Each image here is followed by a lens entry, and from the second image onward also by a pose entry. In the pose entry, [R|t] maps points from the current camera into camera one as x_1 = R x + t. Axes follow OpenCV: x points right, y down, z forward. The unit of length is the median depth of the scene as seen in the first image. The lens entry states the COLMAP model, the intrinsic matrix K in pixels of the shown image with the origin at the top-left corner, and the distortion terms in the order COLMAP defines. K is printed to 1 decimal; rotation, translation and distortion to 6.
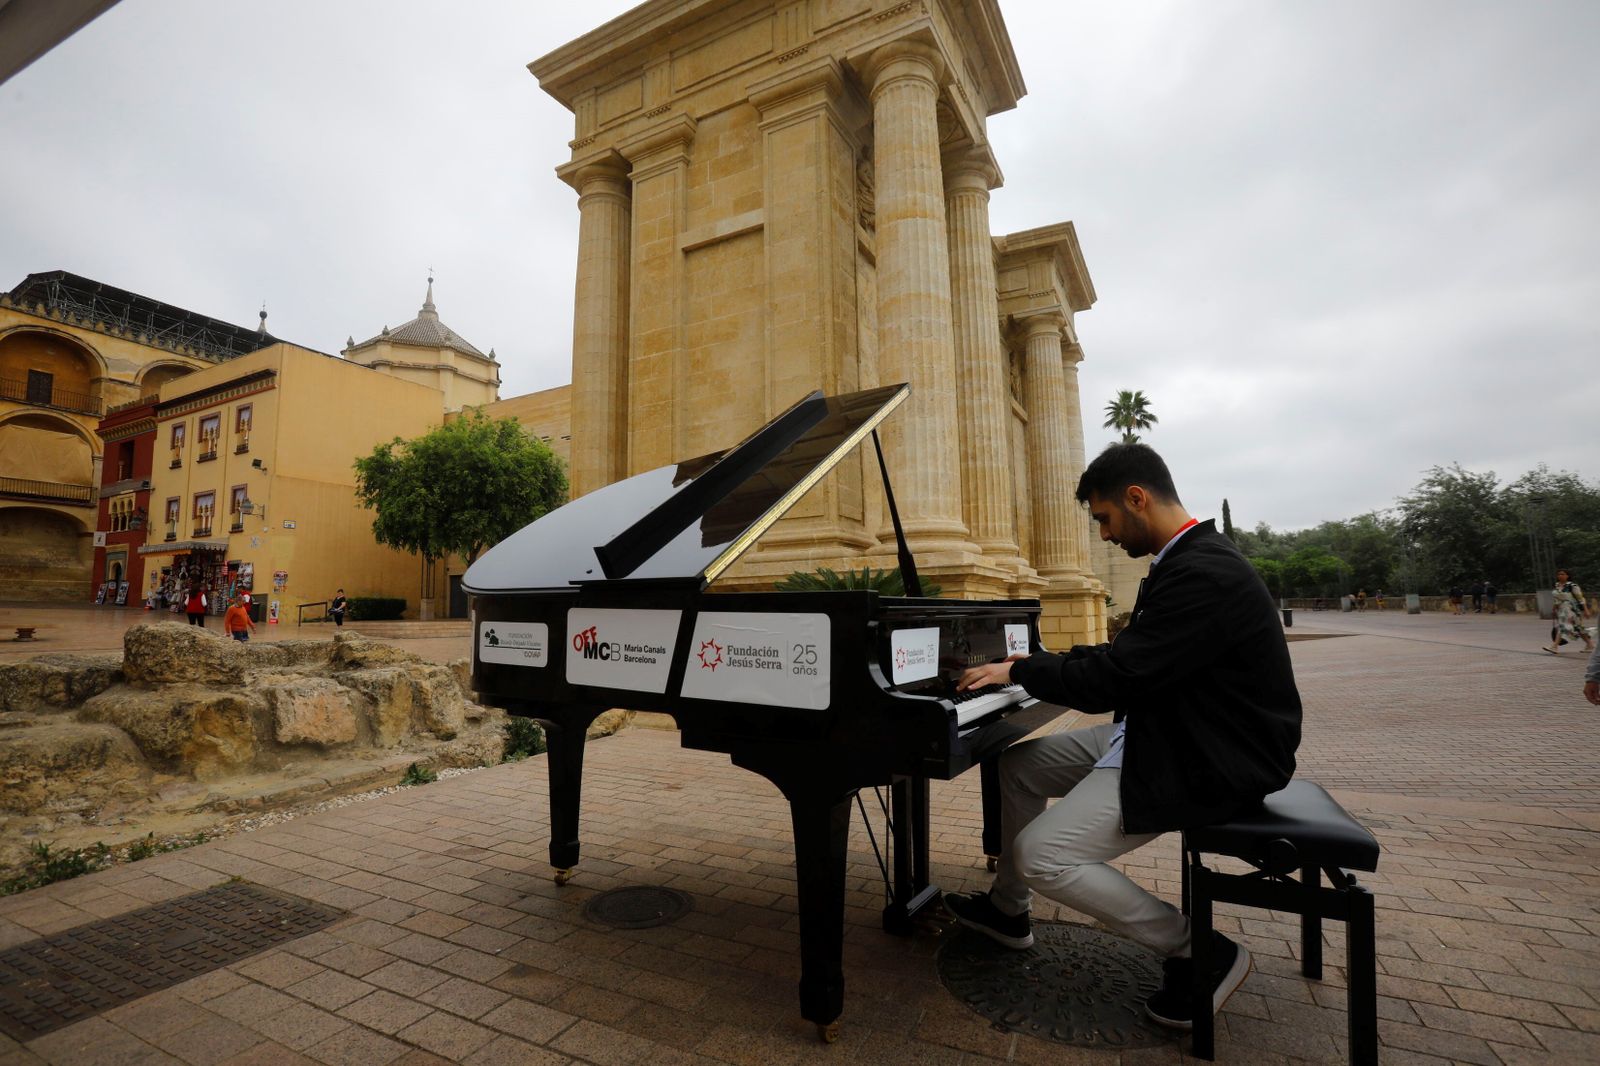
lens RADIAL K [[727.9, 0, 796.9], [0, 727.9, 539.7], [0, 0, 1]] dist [-0.062320, 0.023064]
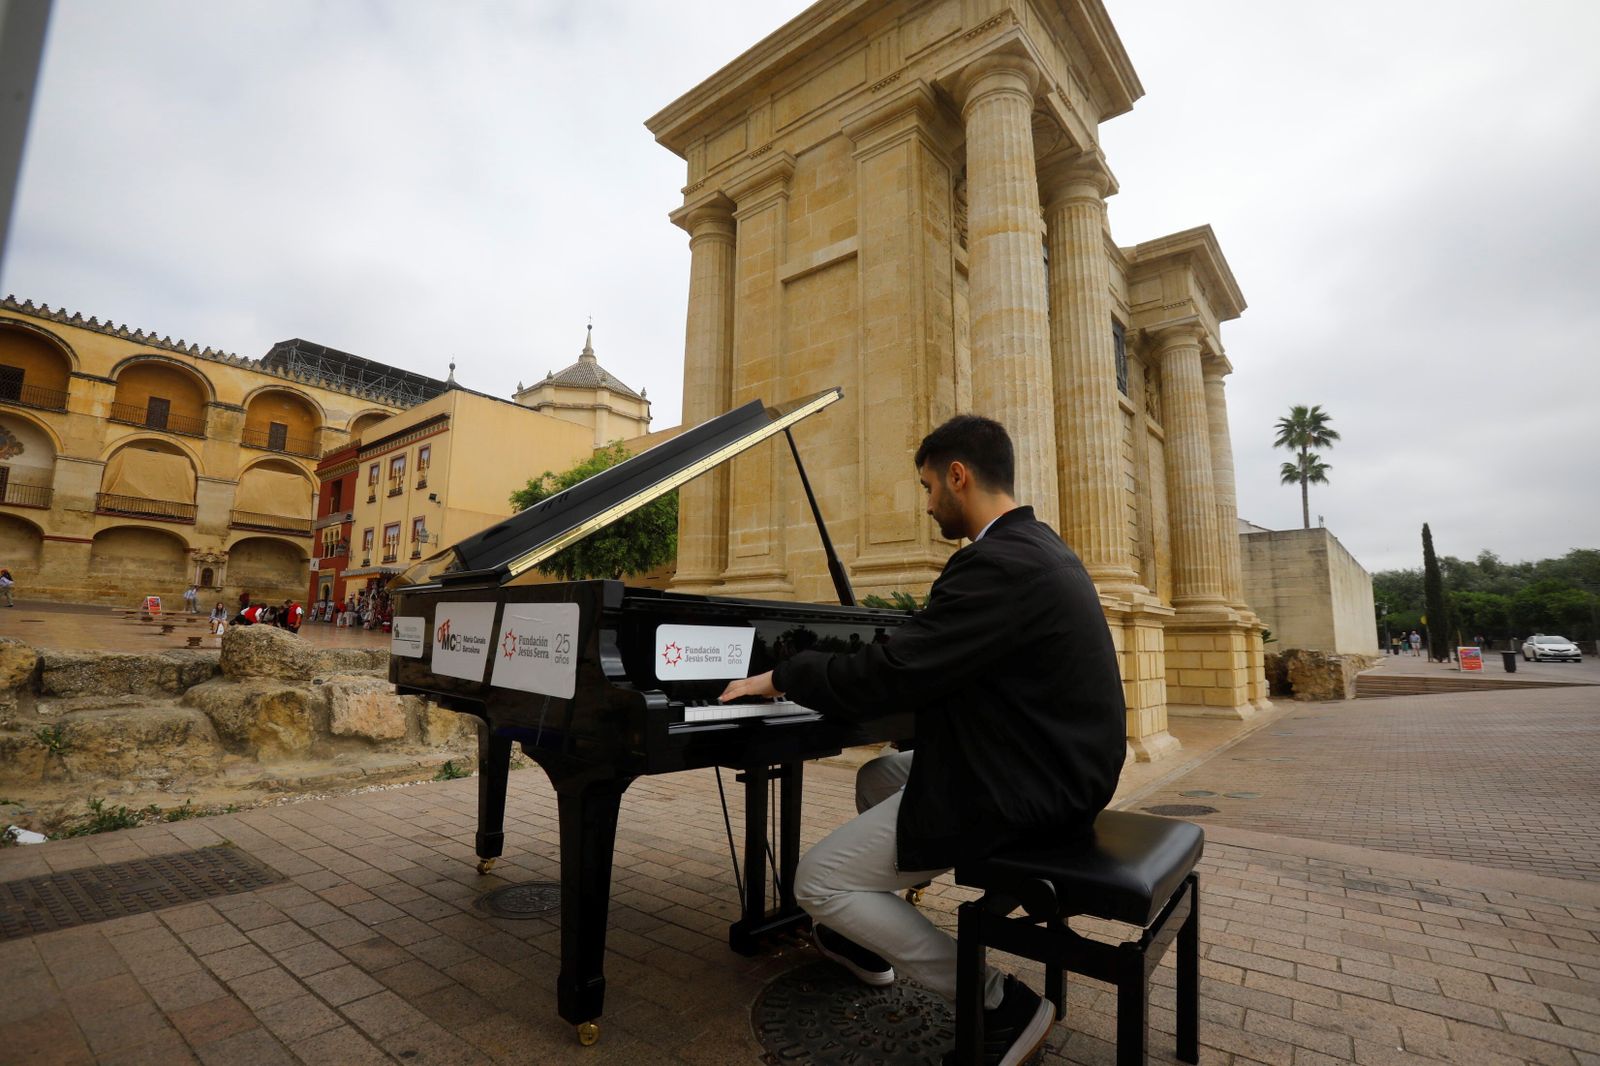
lens RADIAL K [[727.9, 0, 798.5], [0, 727.9, 542.6], [0, 0, 1]] dist [-0.062320, 0.023064]
pose [[0.980030, -0.002423, -0.198834, 0.077078], [-0.005012, 0.999307, -0.036881, 0.007746], [0.198786, 0.037141, 0.979339, 0.011581]]
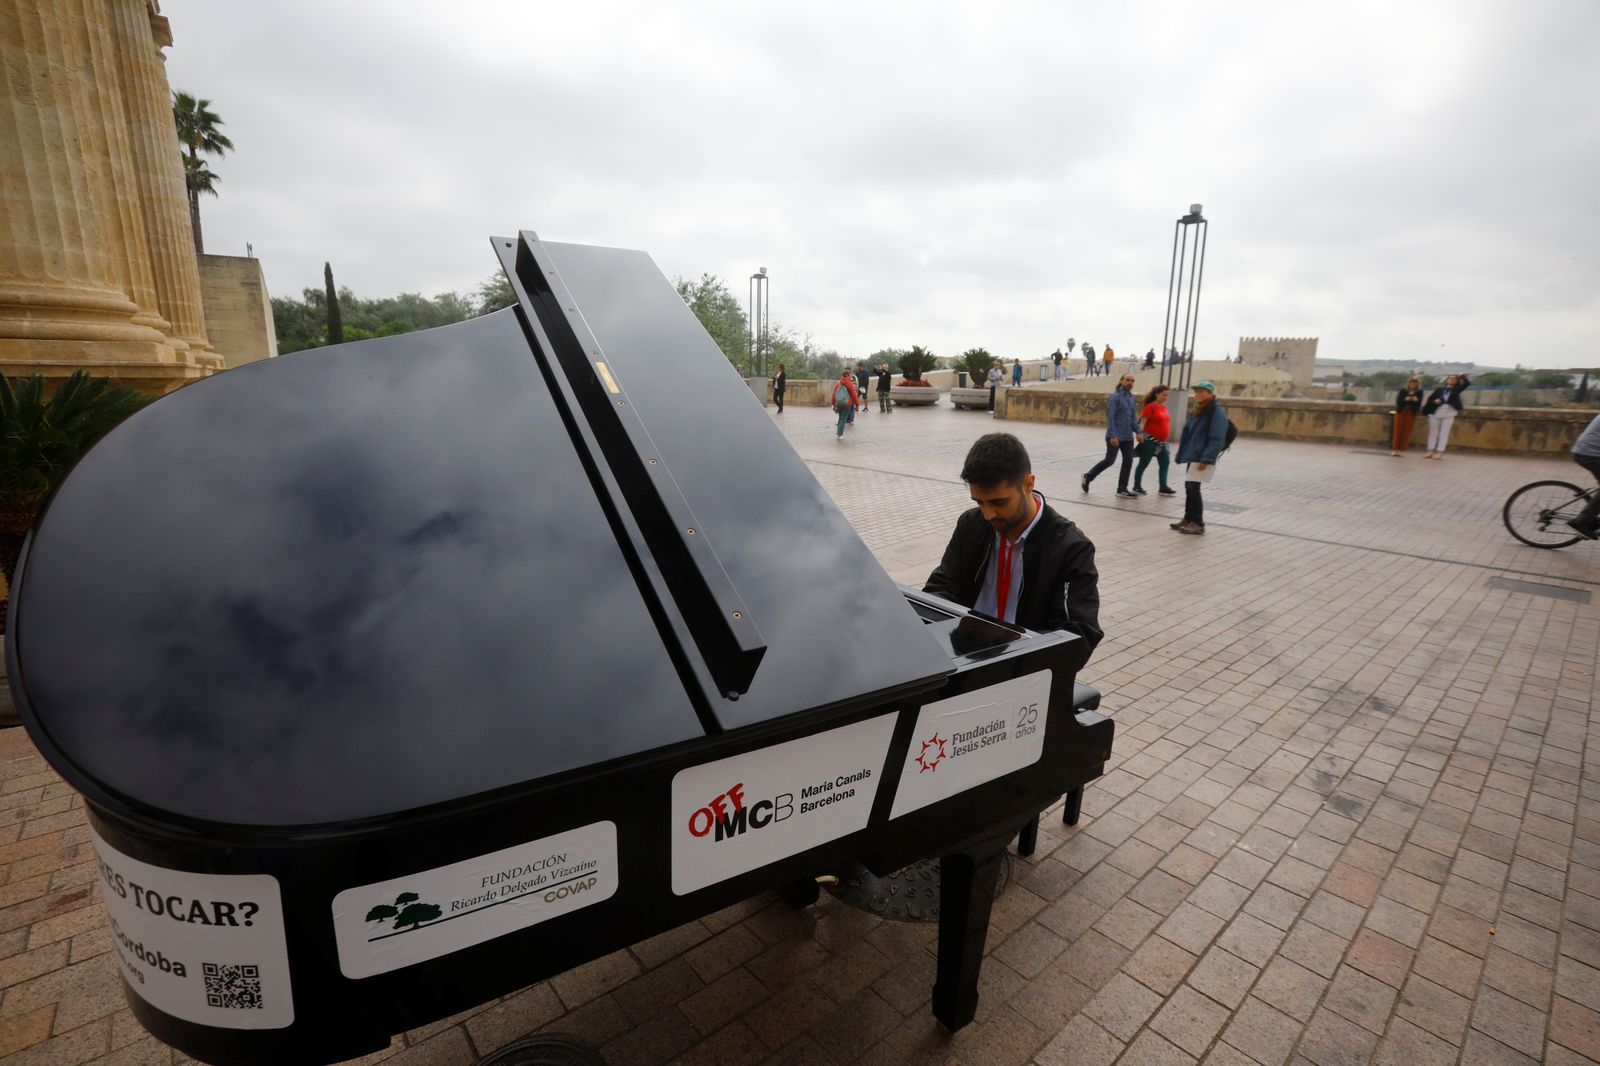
lens RADIAL K [[727.9, 0, 774.0], [0, 727.9, 543.4], [0, 0, 1]] dist [-0.062320, 0.023064]
pose [[0.433107, -0.188017, 0.881515, -0.127548], [-0.110909, 0.959453, 0.259132, -0.035638], [-0.894493, -0.210000, 0.394693, 0.141678]]
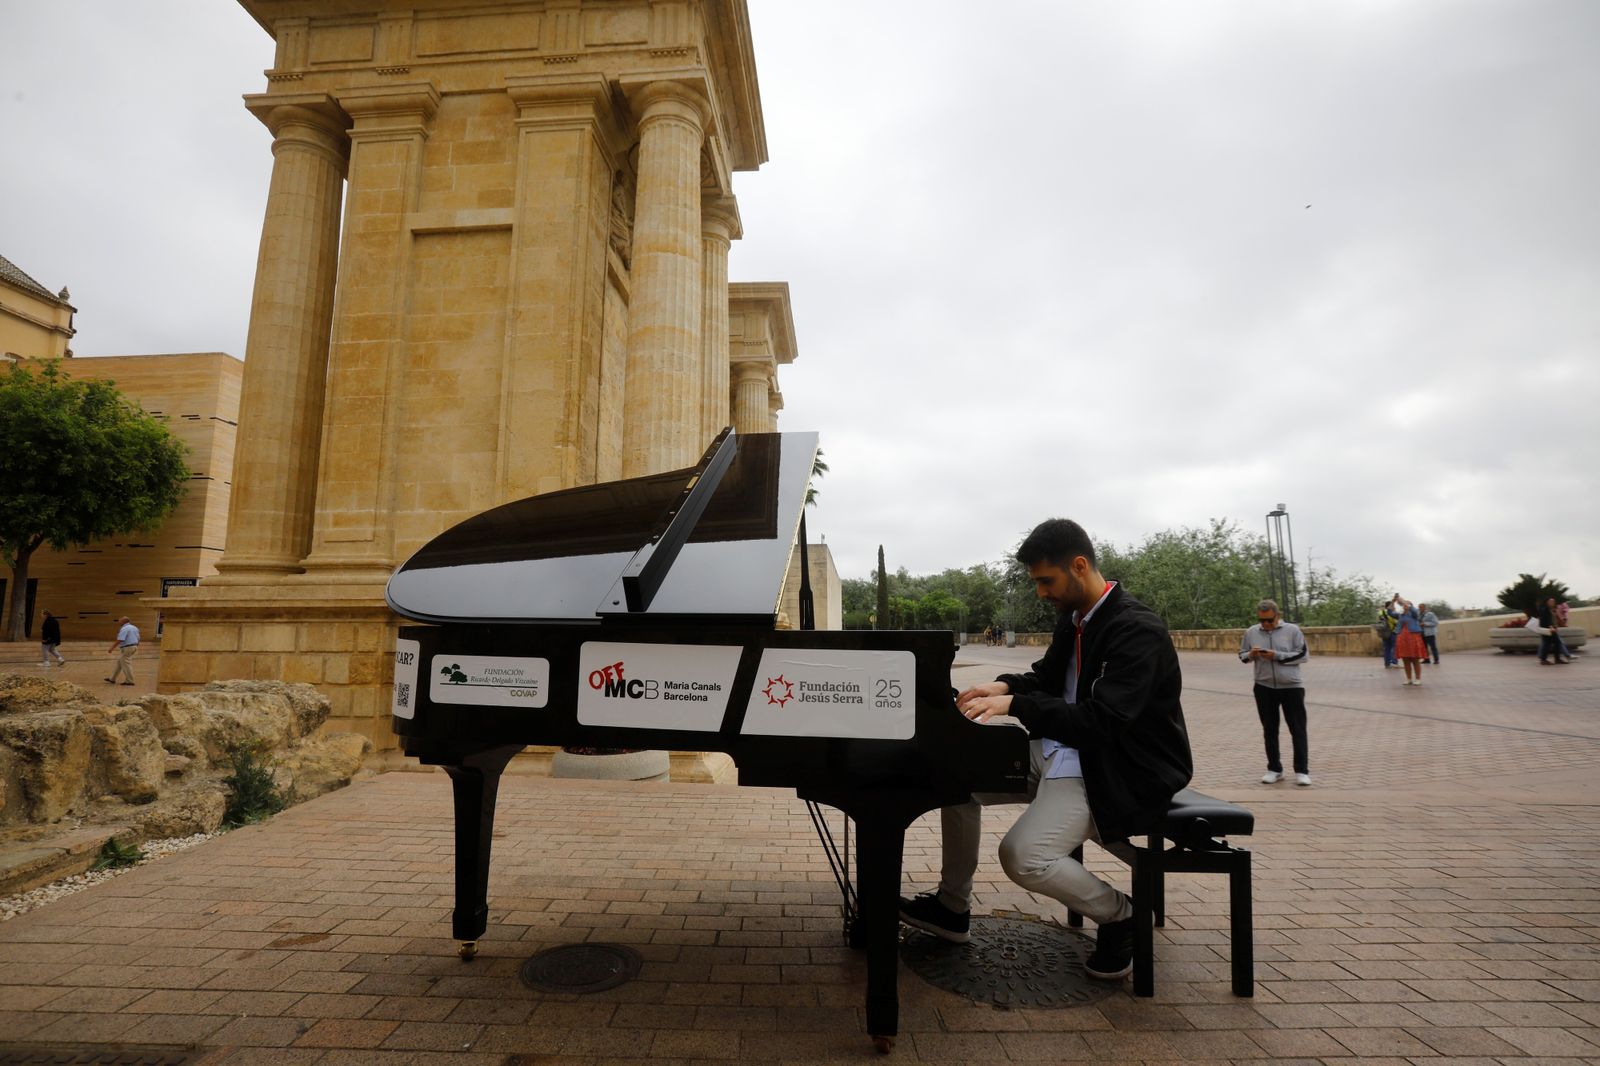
lens RADIAL K [[727.9, 0, 788.4], [0, 727.9, 539.8], [0, 0, 1]] dist [-0.062320, 0.023064]
pose [[0.906154, 0.068819, 0.417312, -0.085976], [-0.053112, 0.997378, -0.049150, -0.000445], [-0.419600, 0.022373, 0.907433, 0.011092]]
